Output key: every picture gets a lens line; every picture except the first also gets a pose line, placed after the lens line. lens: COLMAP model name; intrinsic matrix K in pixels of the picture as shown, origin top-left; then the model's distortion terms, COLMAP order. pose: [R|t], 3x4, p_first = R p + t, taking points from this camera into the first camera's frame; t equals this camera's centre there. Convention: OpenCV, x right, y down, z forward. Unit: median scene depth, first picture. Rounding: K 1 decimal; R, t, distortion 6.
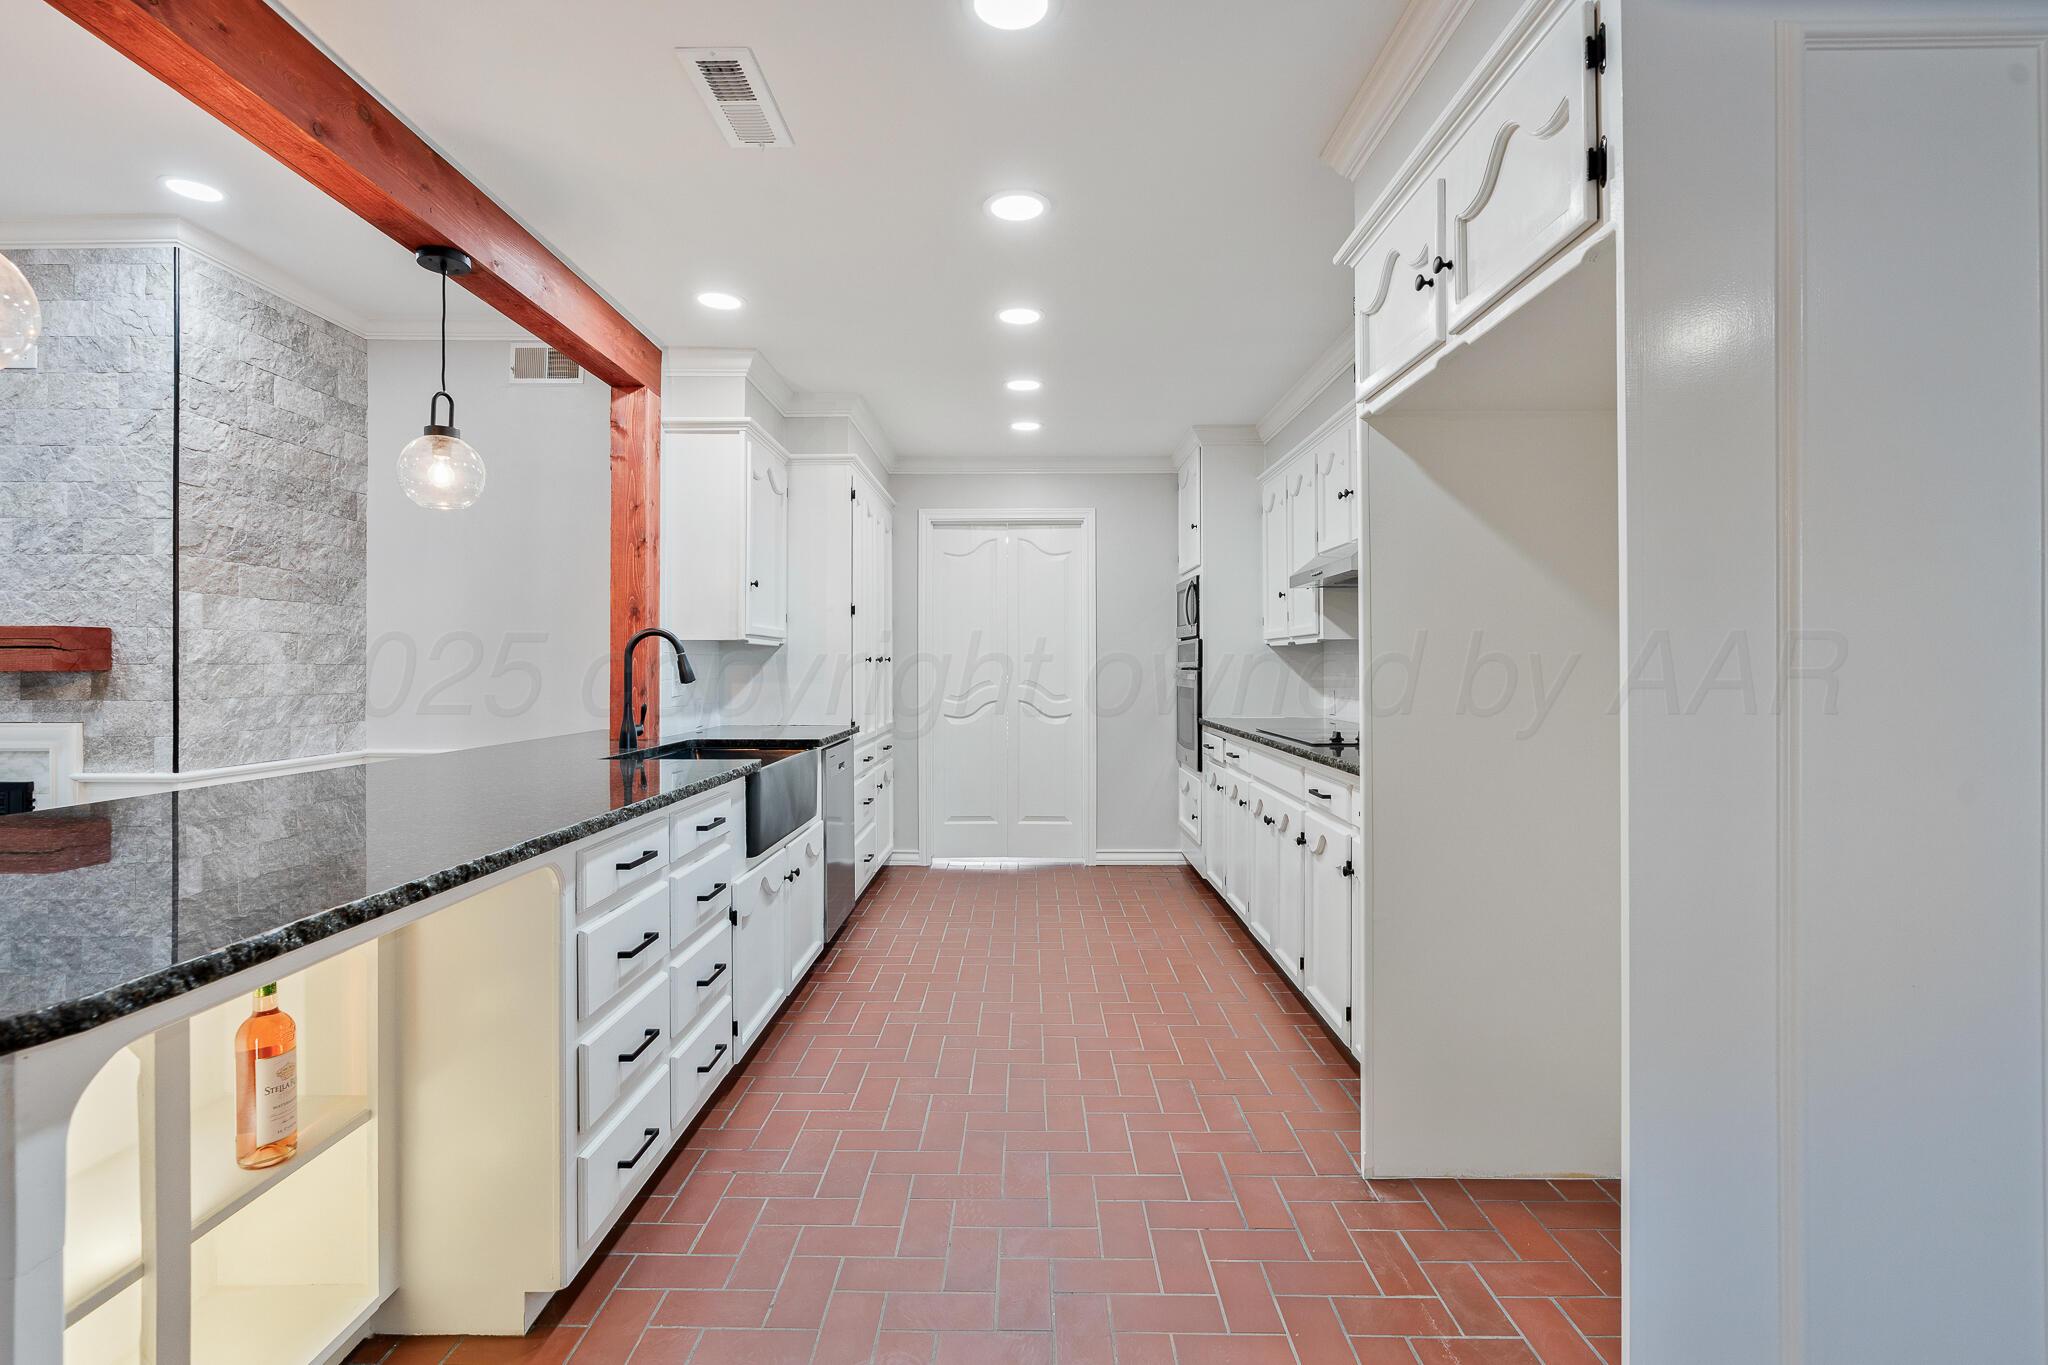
lens RADIAL K [[937.1, 0, 1012.4], [0, 937.1, 663.1], [0, 0, 1]] dist [-0.010941, 0.003750]
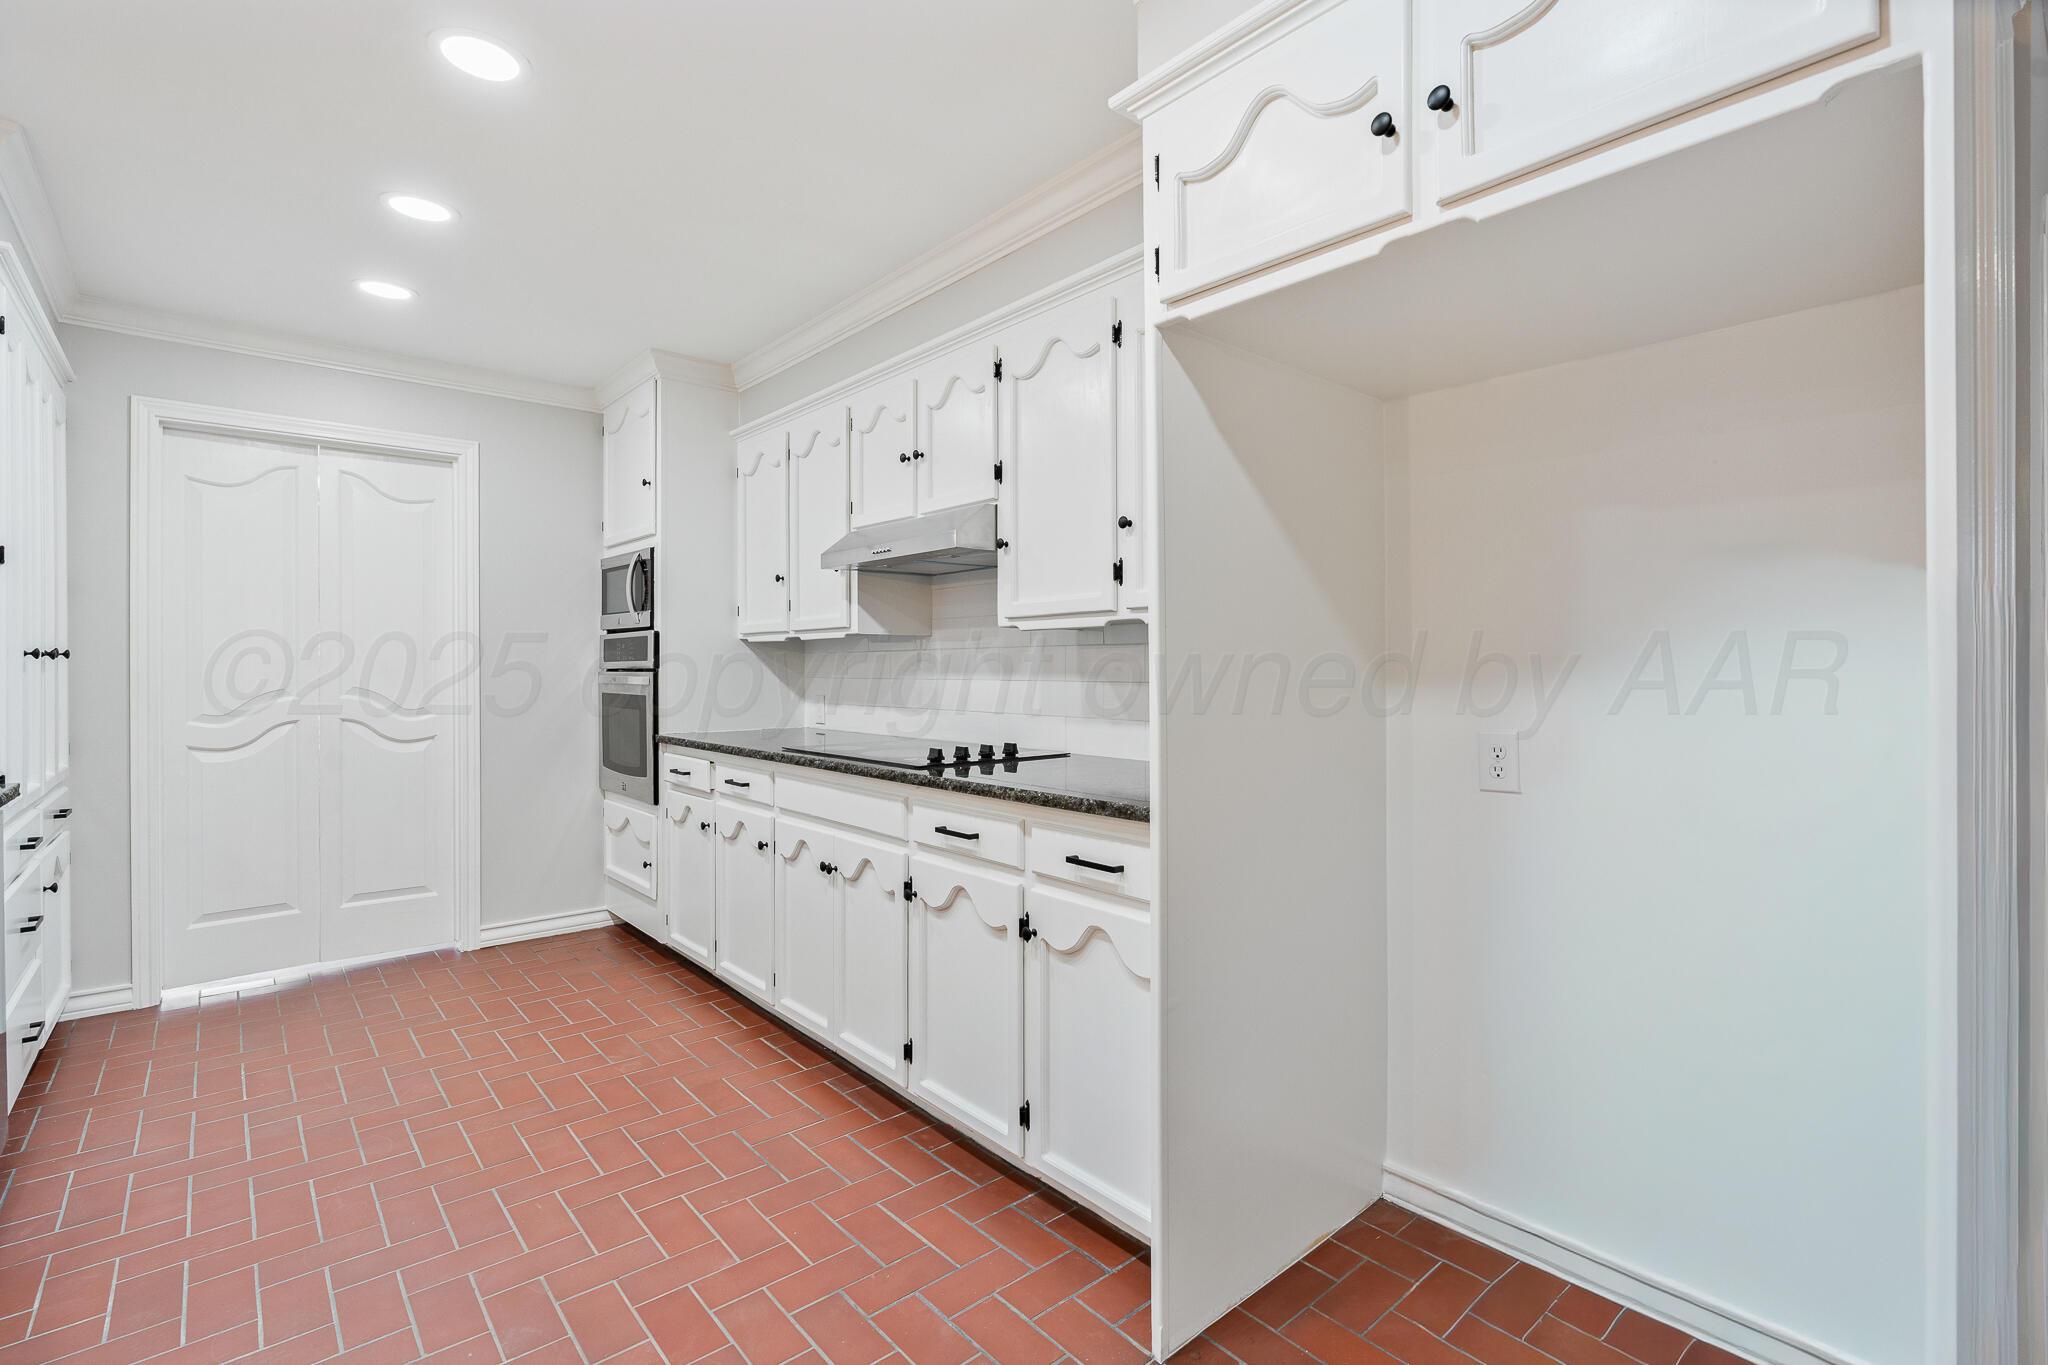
lens RADIAL K [[937.1, 0, 1033.5], [0, 937.1, 668.4], [0, 0, 1]] dist [-0.010941, 0.003750]
pose [[0.742246, -0.000008, 0.670128, -0.185141], [-0.003320, 0.999988, 0.003689, 0.002488], [-0.670120, -0.004963, 0.742236, 0.512583]]
